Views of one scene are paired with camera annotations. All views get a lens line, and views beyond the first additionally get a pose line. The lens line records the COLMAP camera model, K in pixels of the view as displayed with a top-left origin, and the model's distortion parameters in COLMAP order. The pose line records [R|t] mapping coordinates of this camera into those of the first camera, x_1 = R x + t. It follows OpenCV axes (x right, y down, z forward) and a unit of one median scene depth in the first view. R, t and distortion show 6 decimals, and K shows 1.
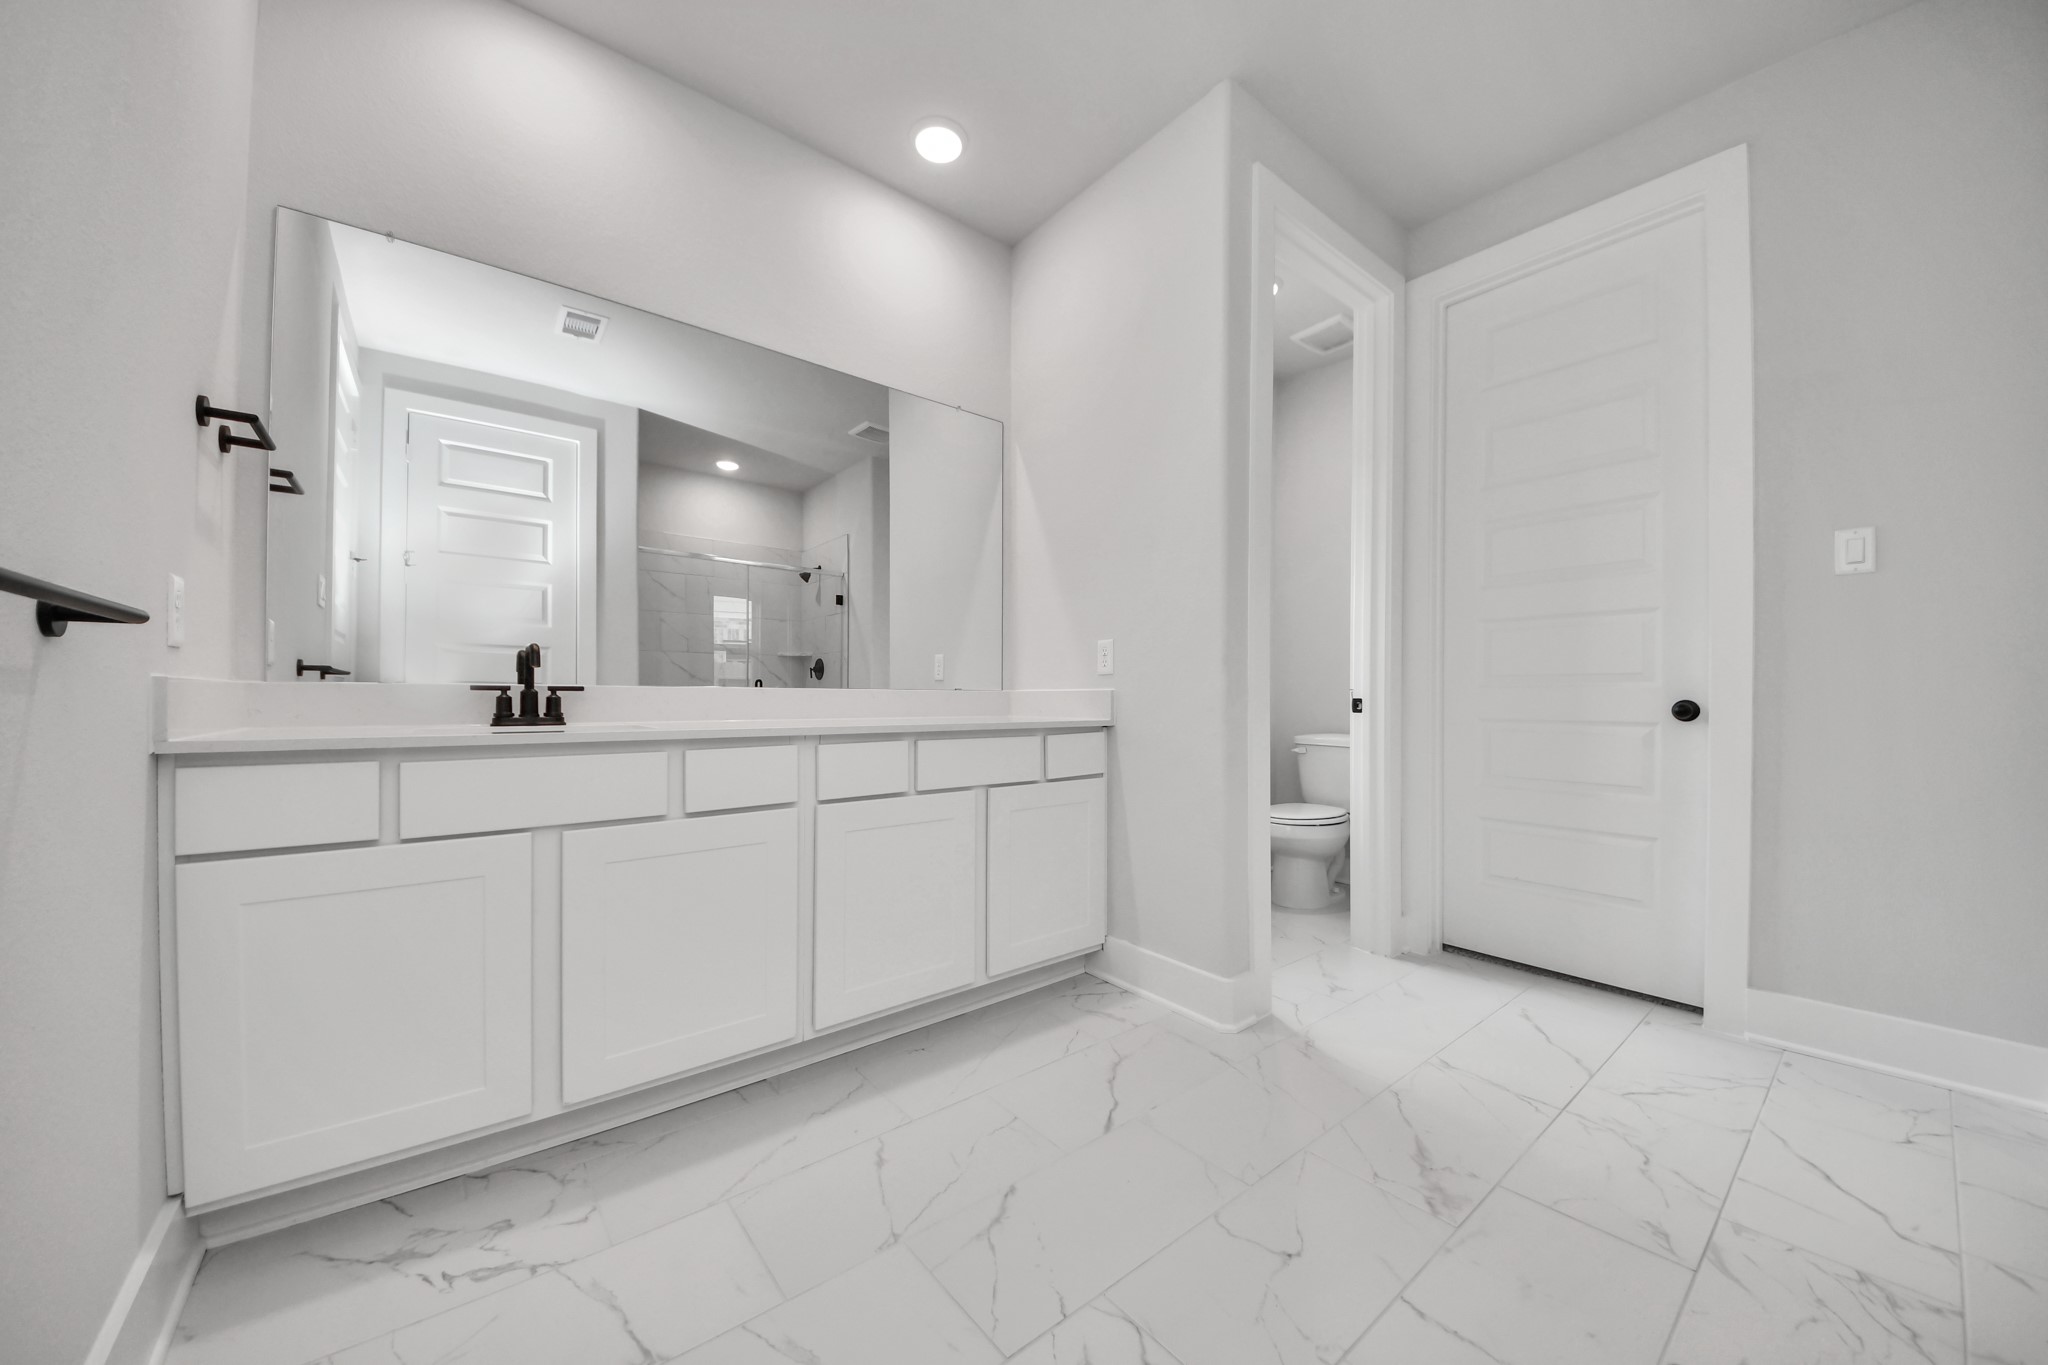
lens RADIAL K [[746.5, 0, 1069.8], [0, 746.5, 690.8], [0, 0, 1]] dist [0.006097, -0.007952]
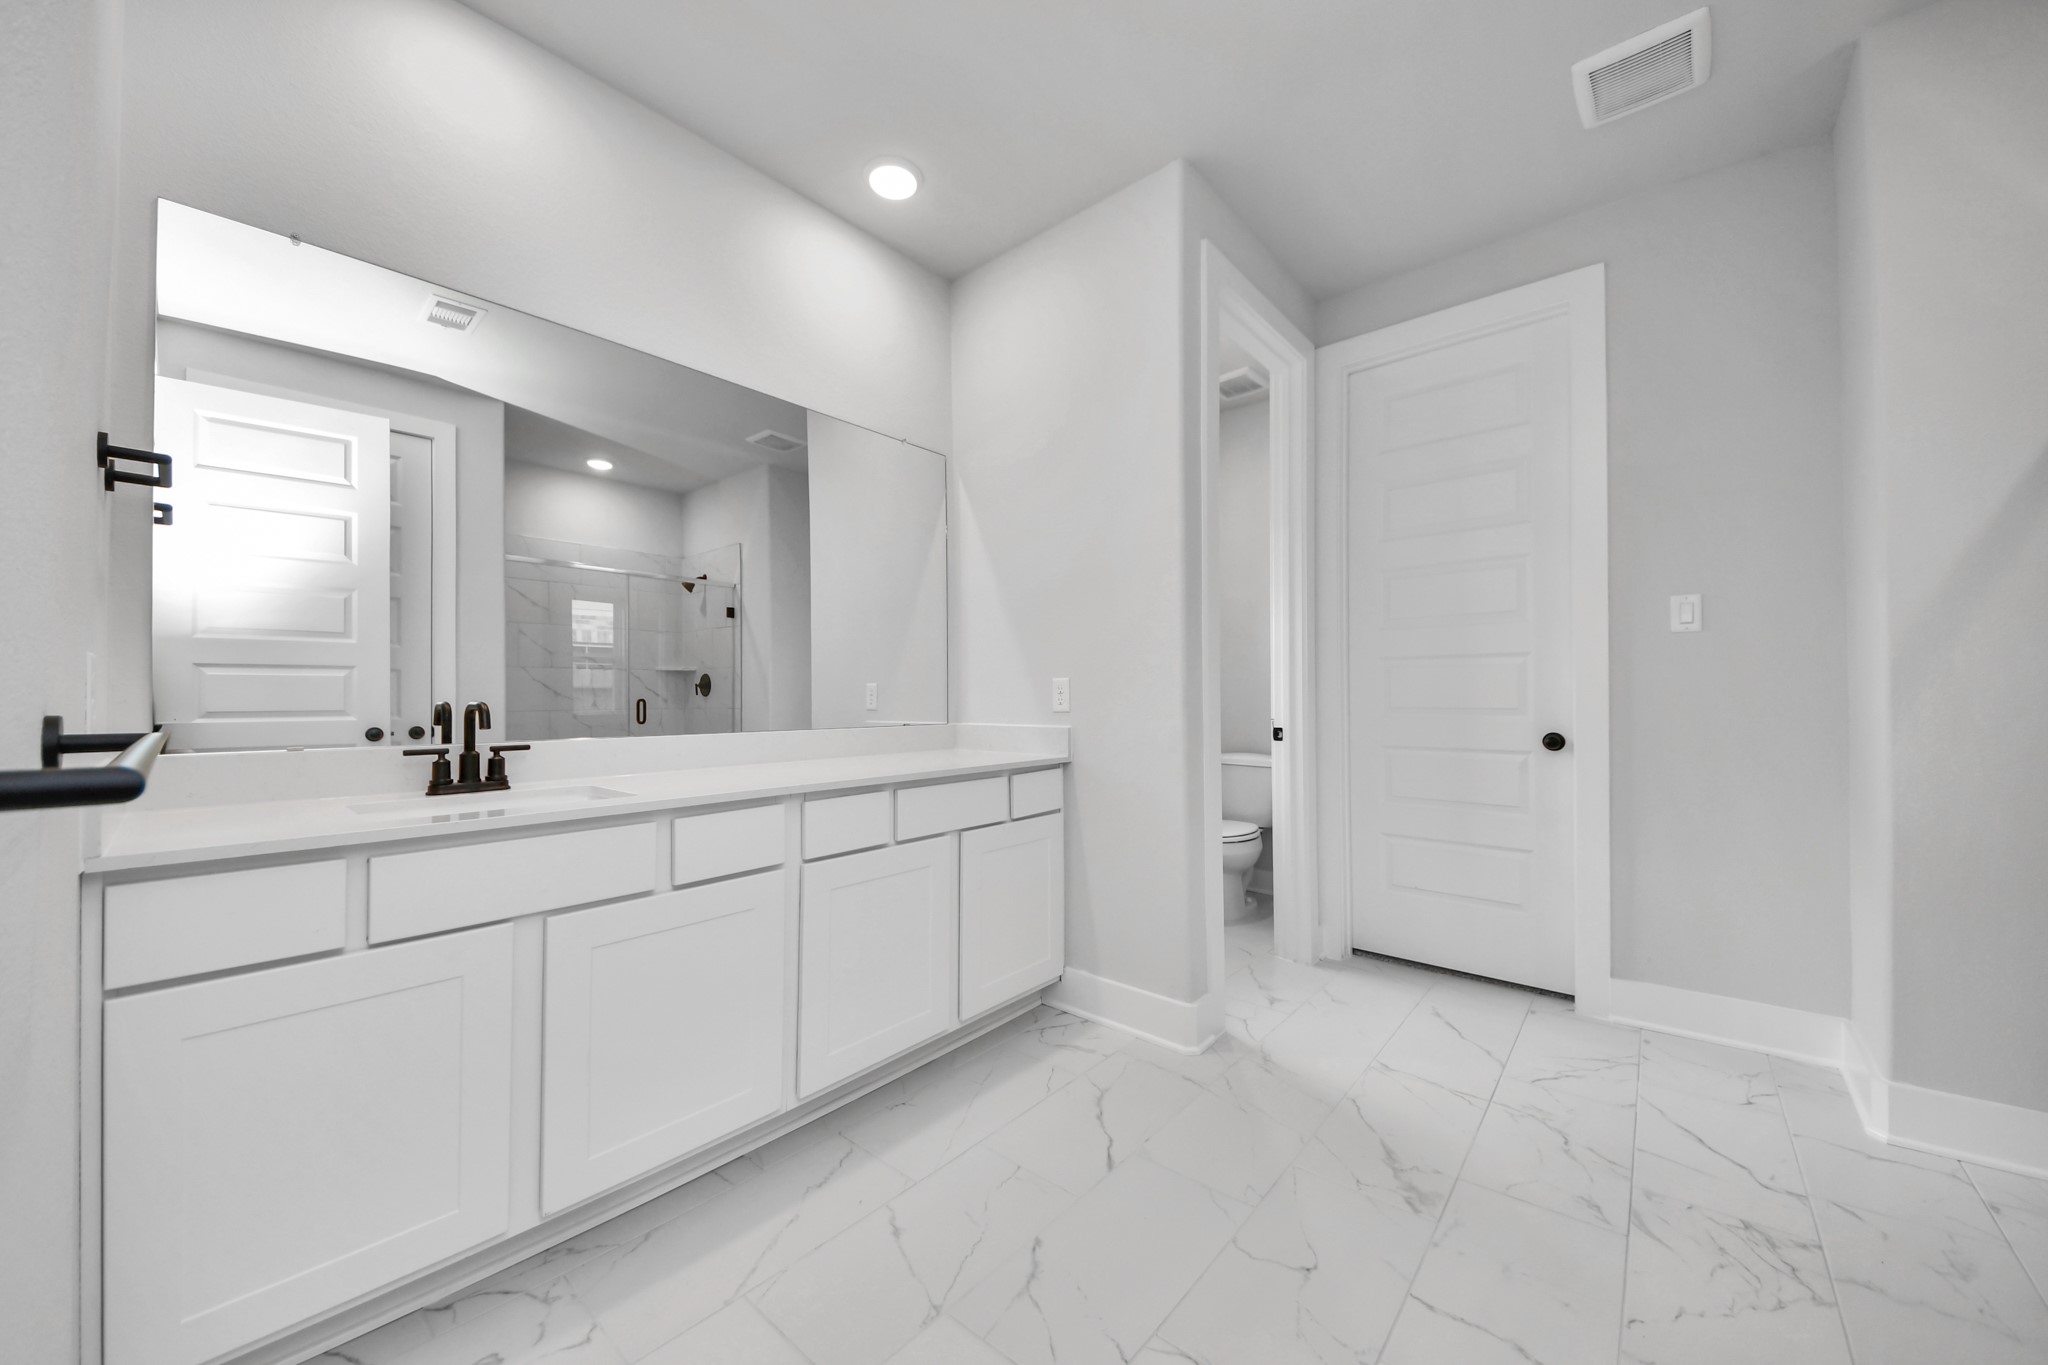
lens RADIAL K [[746.5, 0, 1078.2], [0, 746.5, 680.3], [0, 0, 1]] dist [0.006097, -0.007952]
pose [[0.982235, -0.001890, 0.187645, -0.168394], [0.004311, 0.999913, -0.012495, -0.072708], [-0.187605, 0.013082, 0.982157, -0.024140]]
